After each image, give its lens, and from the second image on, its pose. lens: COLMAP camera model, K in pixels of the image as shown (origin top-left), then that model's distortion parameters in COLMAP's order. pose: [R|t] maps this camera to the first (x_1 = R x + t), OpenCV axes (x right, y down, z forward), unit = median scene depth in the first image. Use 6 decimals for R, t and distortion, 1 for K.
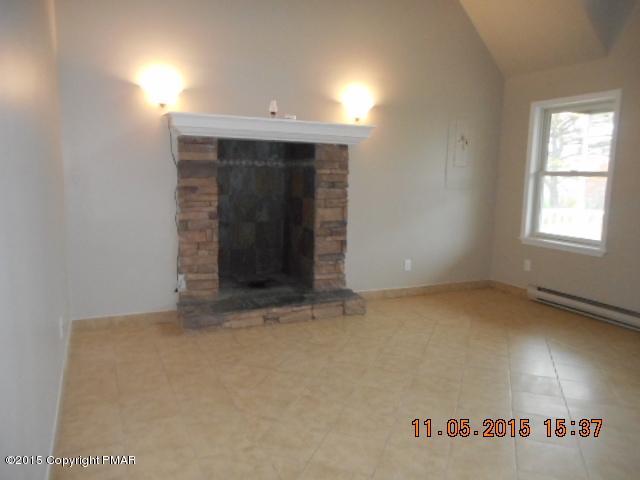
lens RADIAL K [[484.1, 0, 320.0], [0, 484.1, 240.0], [0, 0, 1]] dist [-0.001460, -0.000513]
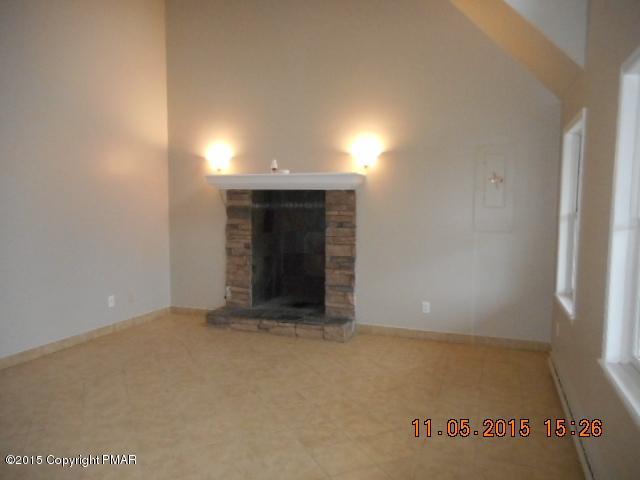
lens RADIAL K [[484.1, 0, 320.0], [0, 484.1, 240.0], [0, 0, 1]] dist [-0.001460, -0.000513]
pose [[0.707769, 0.041021, -0.705252, 0.803203], [-0.089340, 0.995495, -0.031756, -0.037985], [0.700772, 0.085483, 0.708245, 0.161138]]
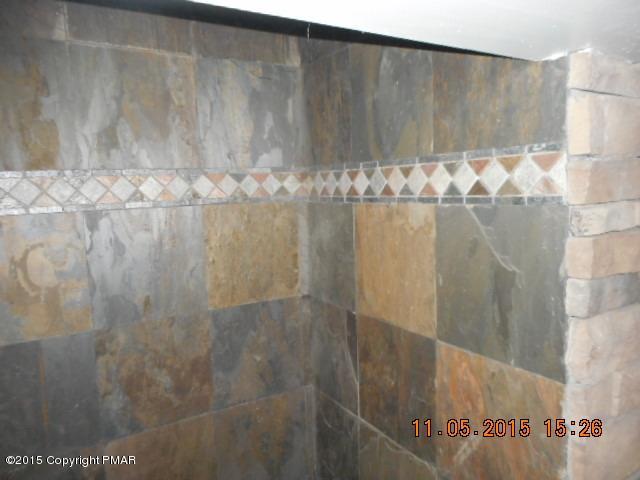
lens RADIAL K [[484.1, 0, 320.0], [0, 484.1, 240.0], [0, 0, 1]] dist [-0.001460, -0.000513]
pose [[0.993898, -0.062216, 0.091079, -0.102816], [0.065377, 0.997343, -0.032143, -0.128947], [-0.088837, 0.037901, 0.995325, 0.804673]]
